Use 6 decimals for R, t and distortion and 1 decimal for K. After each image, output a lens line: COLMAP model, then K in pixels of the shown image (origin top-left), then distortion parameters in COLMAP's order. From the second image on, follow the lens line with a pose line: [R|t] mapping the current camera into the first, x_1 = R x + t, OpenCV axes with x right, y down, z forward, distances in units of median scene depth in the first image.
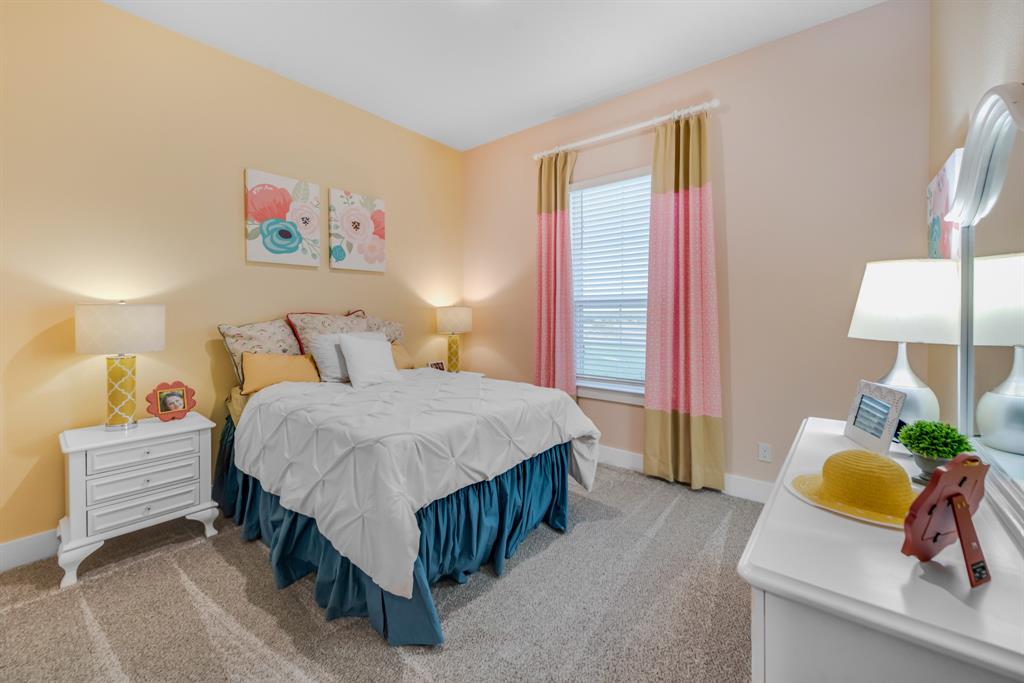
lens RADIAL K [[413.0, 0, 500.8], [0, 413.0, 316.5], [0, 0, 1]] dist [0.004573, -0.002113]
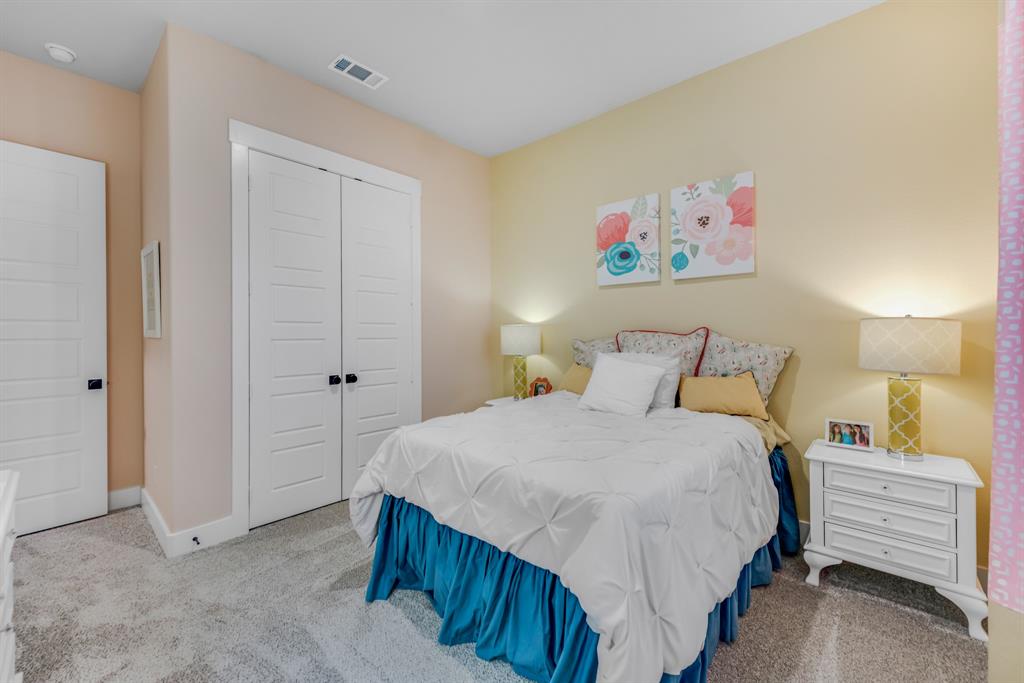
lens RADIAL K [[413.0, 0, 511.2], [0, 413.0, 333.8], [0, 0, 1]] dist [0.004573, -0.002113]
pose [[-0.049444, 0.012021, -0.998705, 0.520783], [-0.005737, 0.999908, 0.012320, -0.011343], [0.998760, 0.006339, -0.049371, 0.740178]]
